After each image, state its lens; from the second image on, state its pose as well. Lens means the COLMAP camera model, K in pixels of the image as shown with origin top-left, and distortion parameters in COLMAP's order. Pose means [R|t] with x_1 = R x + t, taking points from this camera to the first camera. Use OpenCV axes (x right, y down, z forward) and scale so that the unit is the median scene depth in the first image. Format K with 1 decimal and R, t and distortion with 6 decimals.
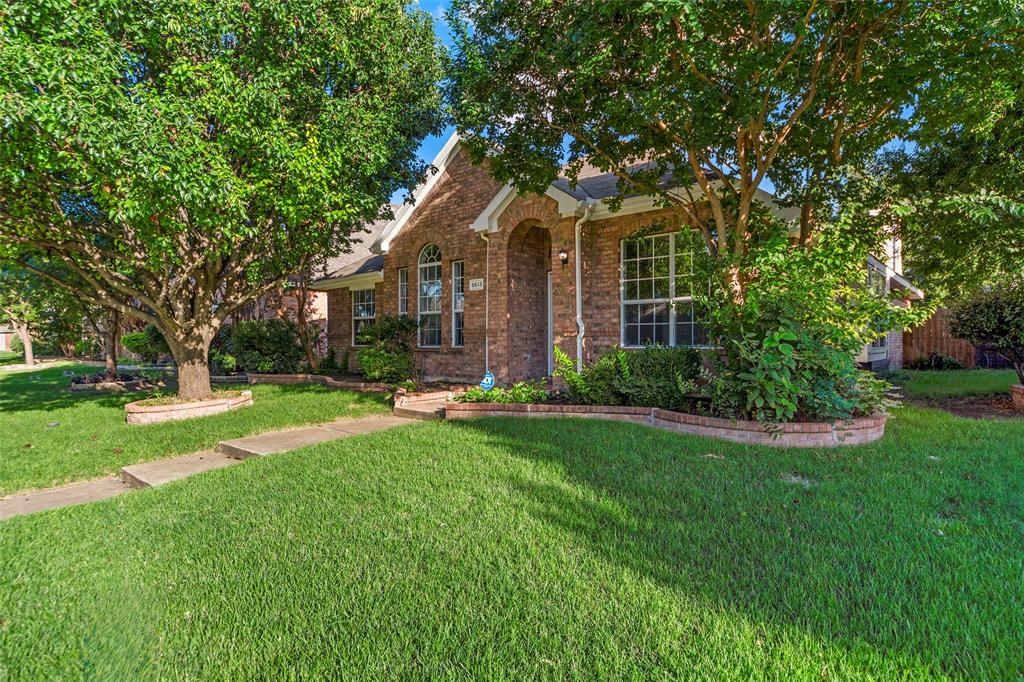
lens RADIAL K [[530.8, 0, 515.5], [0, 530.8, 339.9], [0, 0, 1]] dist [0.000183, 0.000269]
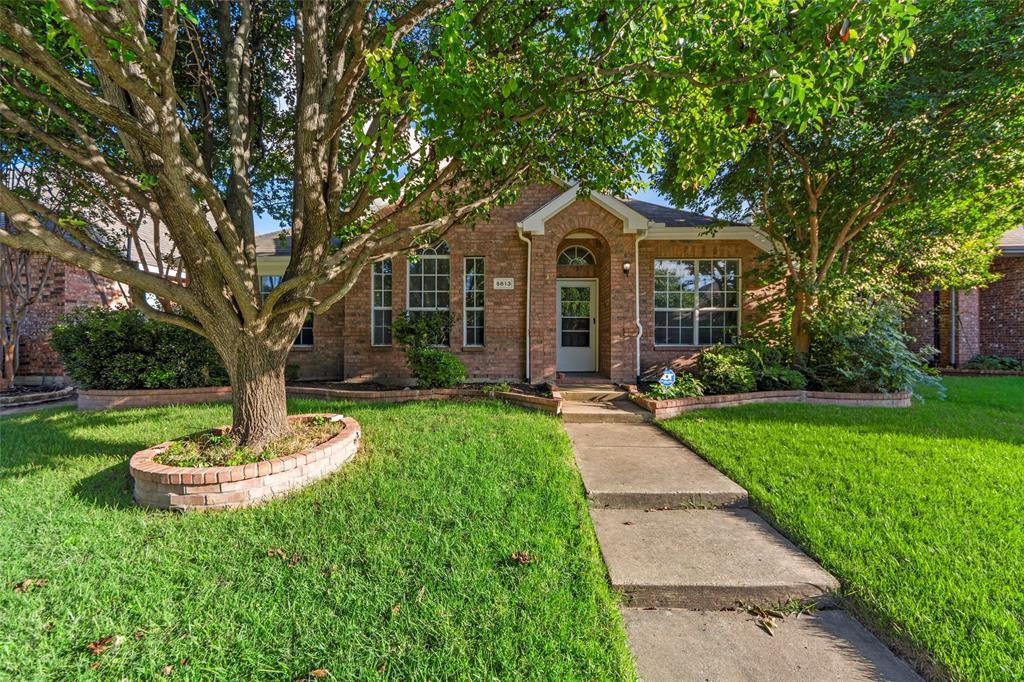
lens RADIAL K [[415.3, 0, 510.3], [0, 415.3, 340.7], [0, 0, 1]] dist [0.009639, 0.000242]
pose [[0.760102, 0.005520, 0.649780, -0.629194], [-0.004444, 0.999985, -0.003297, 0.006385], [-0.649788, -0.000381, 0.760115, 0.438723]]
